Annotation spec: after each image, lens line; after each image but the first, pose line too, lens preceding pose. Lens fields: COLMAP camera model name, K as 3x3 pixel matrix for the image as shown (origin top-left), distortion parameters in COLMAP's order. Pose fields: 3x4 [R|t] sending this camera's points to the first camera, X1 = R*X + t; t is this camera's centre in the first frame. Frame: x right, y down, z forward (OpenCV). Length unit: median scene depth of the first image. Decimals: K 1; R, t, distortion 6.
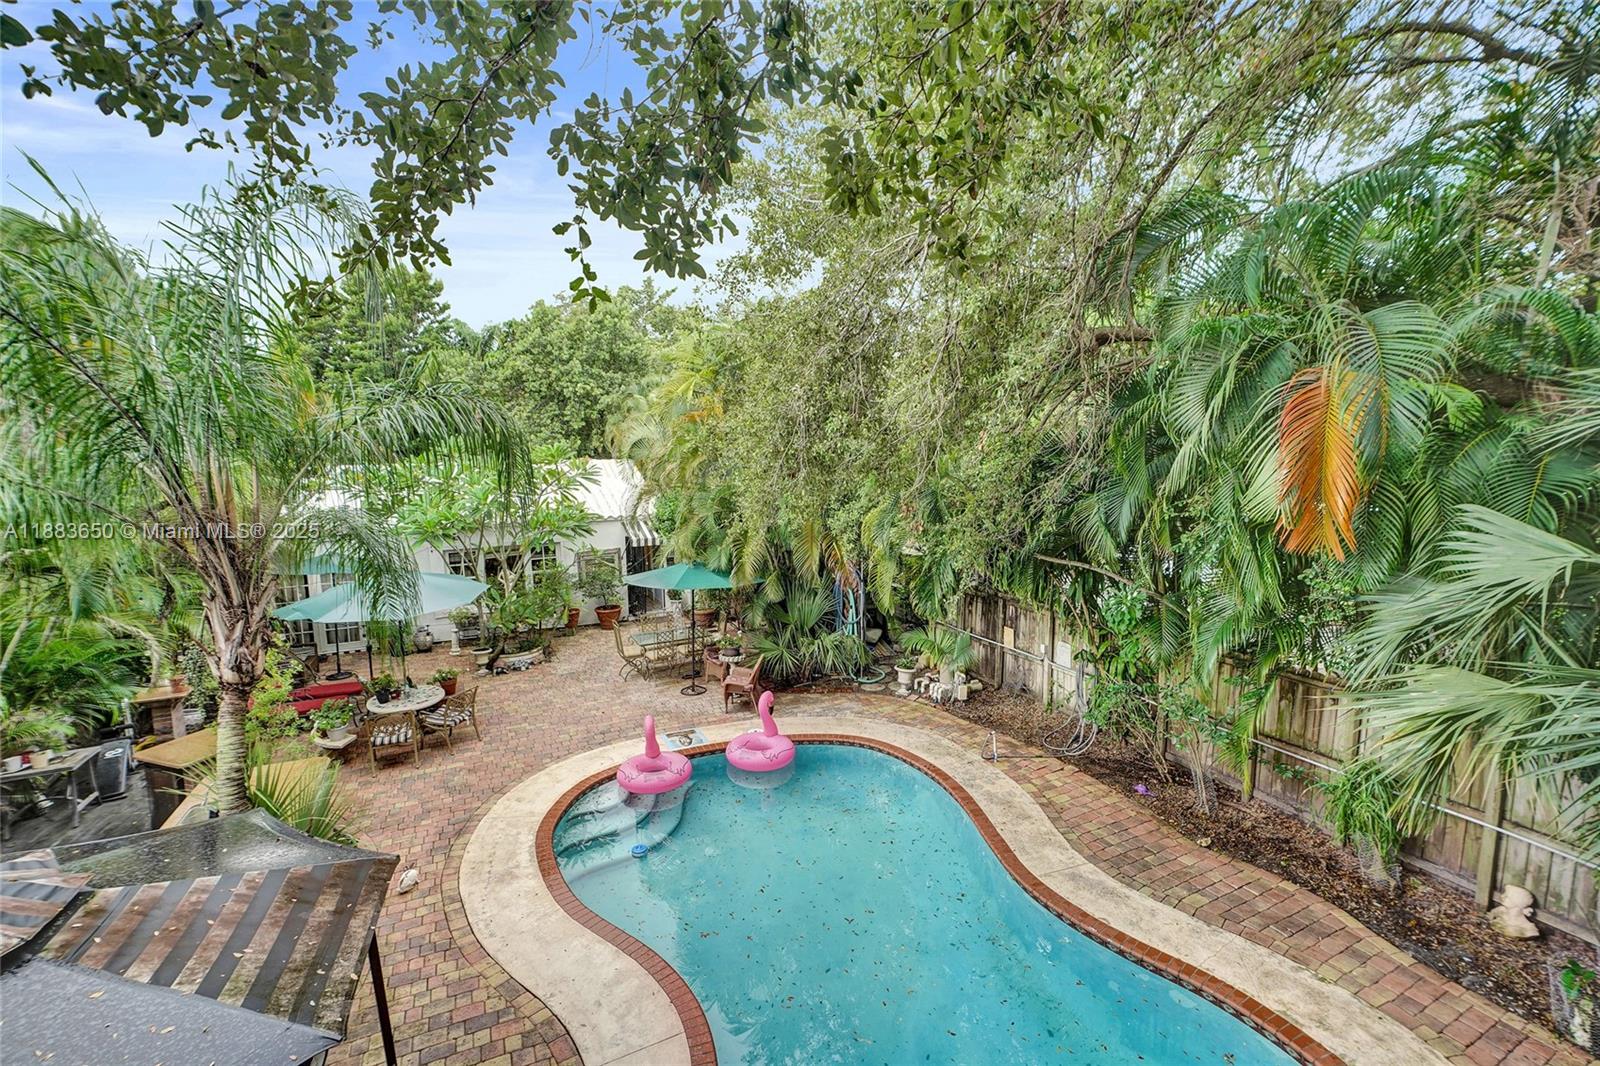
lens RADIAL K [[712.2, 0, 798.7], [0, 712.2, 549.5], [0, 0, 1]] dist [-0.013038, 0.008278]
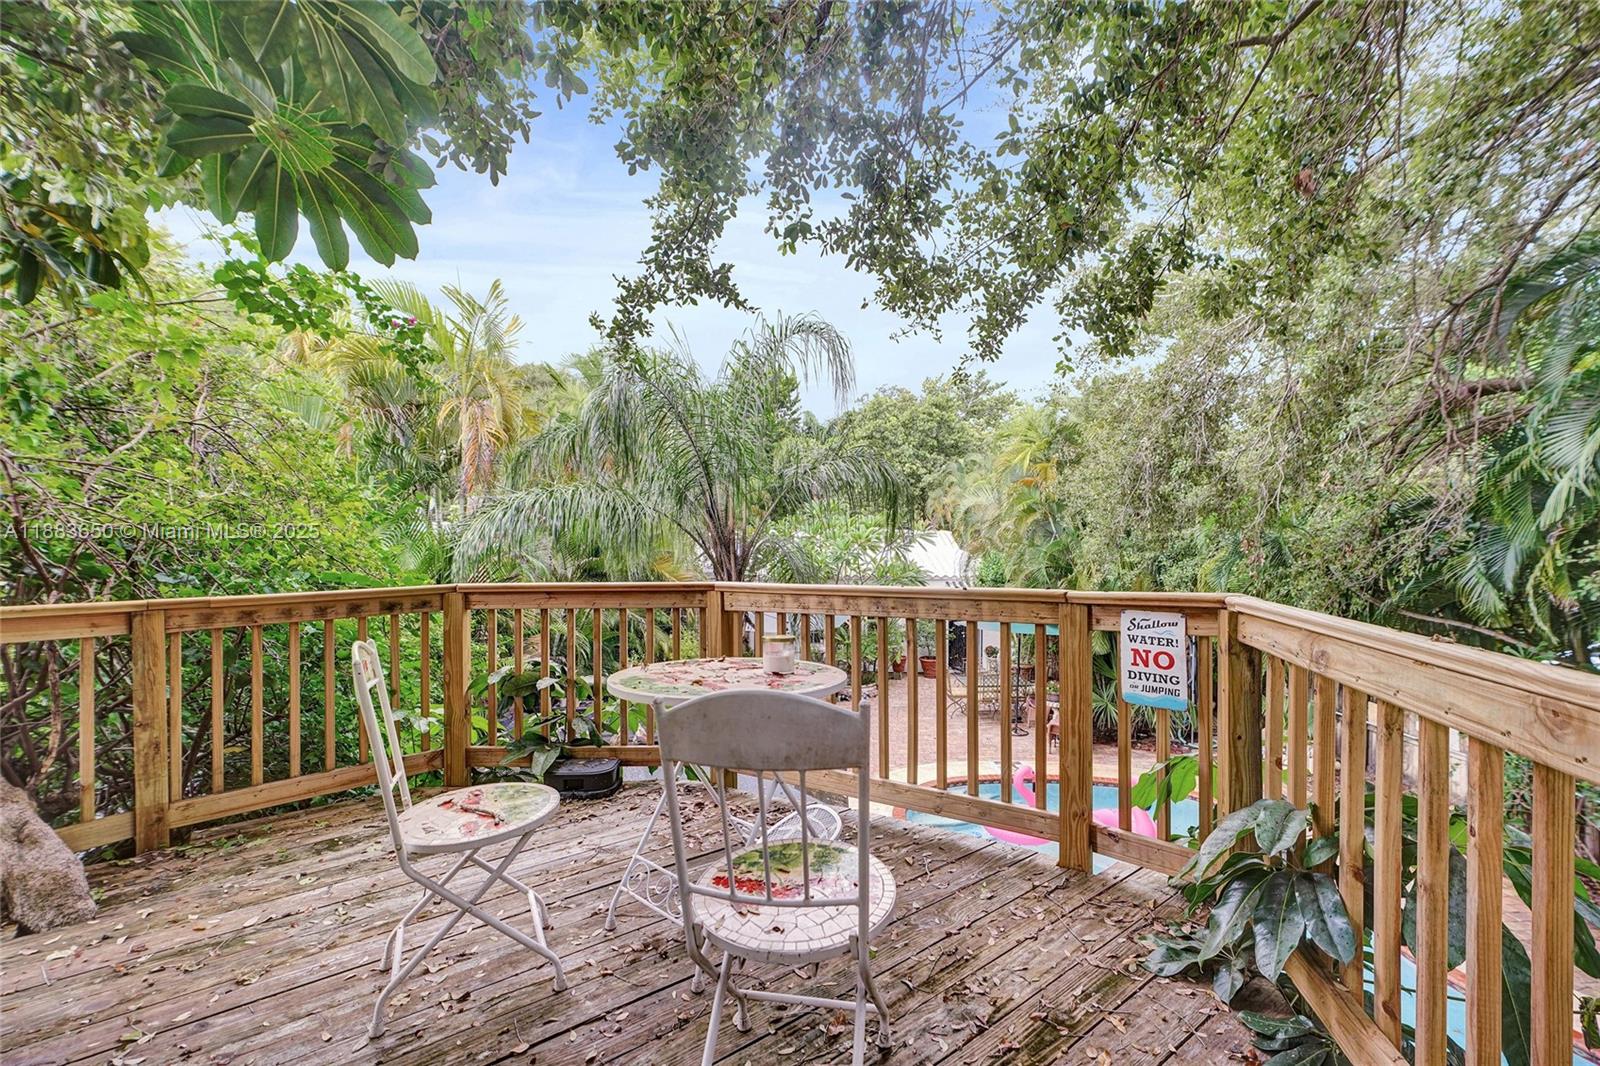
lens RADIAL K [[715.4, 0, 800.0], [0, 715.4, 533.0], [0, 0, 1]] dist [-0.015746, 0.008593]
pose [[0.917561, 0.019208, -0.397130, -0.026507], [-0.074154, 0.989574, -0.123468, 0.061410], [0.390618, 0.142739, 0.909419, -0.160802]]
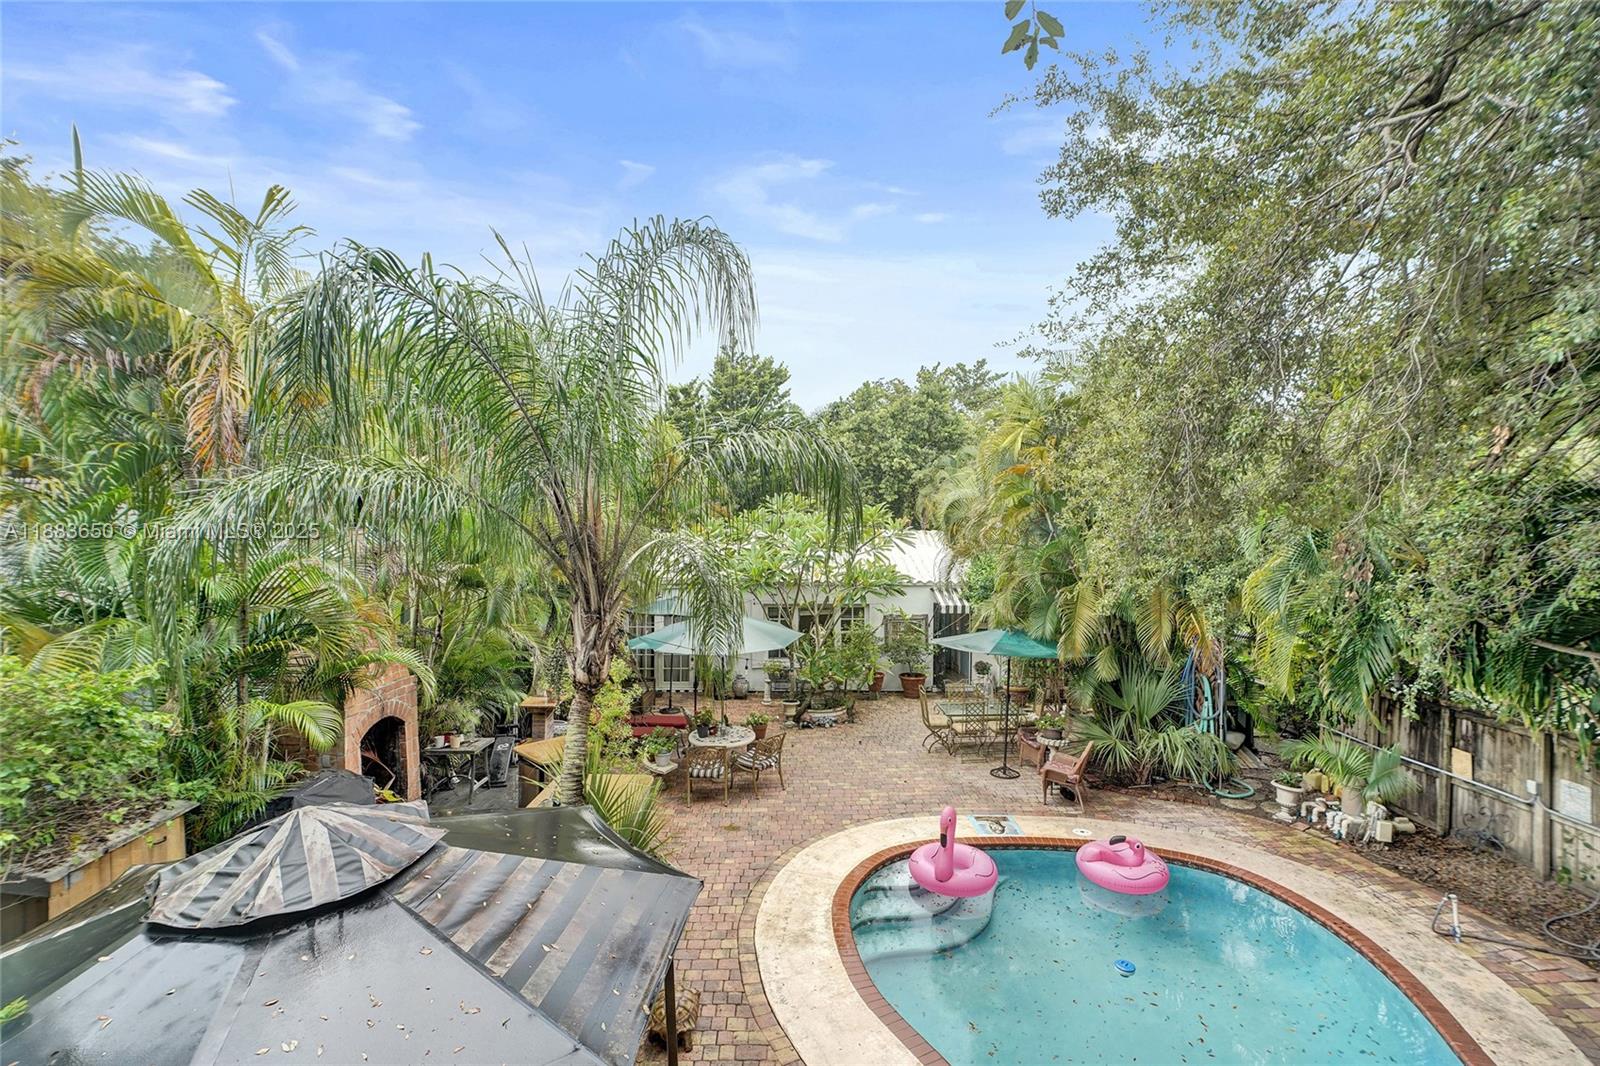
lens RADIAL K [[712.2, 0, 798.7], [0, 712.2, 549.5], [0, 0, 1]] dist [-0.013038, 0.008278]
pose [[0.913942, 0.028004, -0.404878, -0.032833], [-0.075390, 0.991968, -0.101569, 0.031930], [0.398782, 0.123352, 0.908712, 0.058107]]
